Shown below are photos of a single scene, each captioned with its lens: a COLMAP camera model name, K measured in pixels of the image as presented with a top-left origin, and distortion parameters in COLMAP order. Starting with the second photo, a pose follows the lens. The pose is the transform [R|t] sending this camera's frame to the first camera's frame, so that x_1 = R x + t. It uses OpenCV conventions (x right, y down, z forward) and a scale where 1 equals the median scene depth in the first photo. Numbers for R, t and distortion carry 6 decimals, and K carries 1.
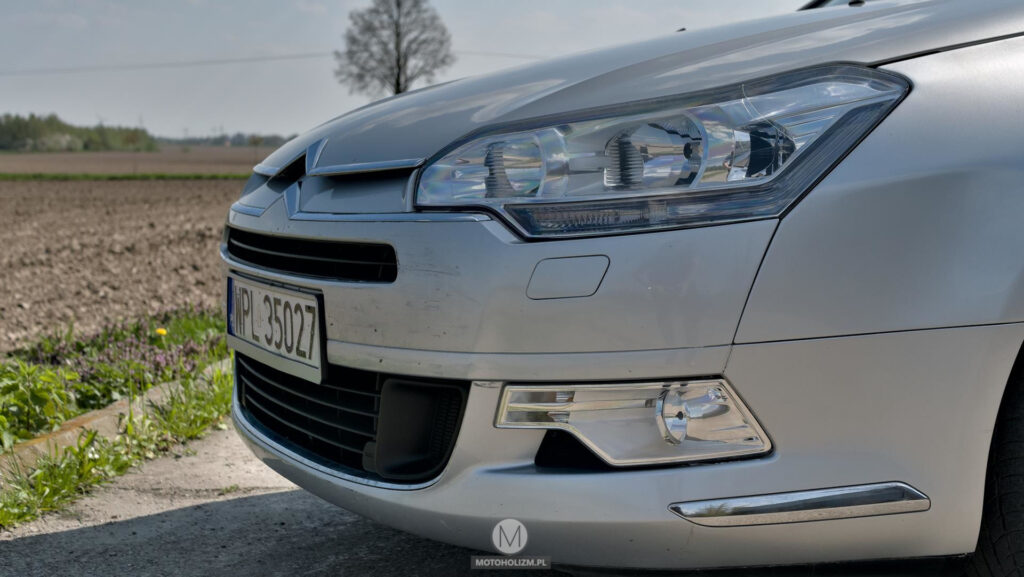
lens RADIAL K [[1517.7, 0, 512.0], [0, 1517.7, 288.5], [0, 0, 1]] dist [0.132465, 0.041275]
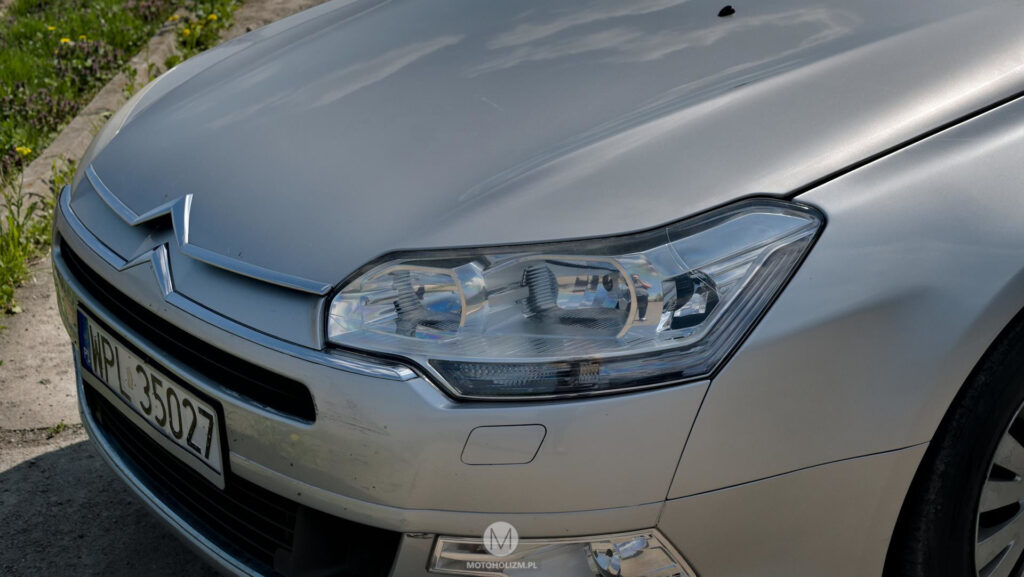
lens RADIAL K [[1517.7, 0, 512.0], [0, 1517.7, 288.5], [0, 0, 1]] dist [0.132465, 0.041275]
pose [[0.981344, -0.066284, 0.180475, -0.118844], [0.018231, 0.966543, 0.255857, -0.326701], [-0.191396, -0.247793, 0.949719, 0.069330]]
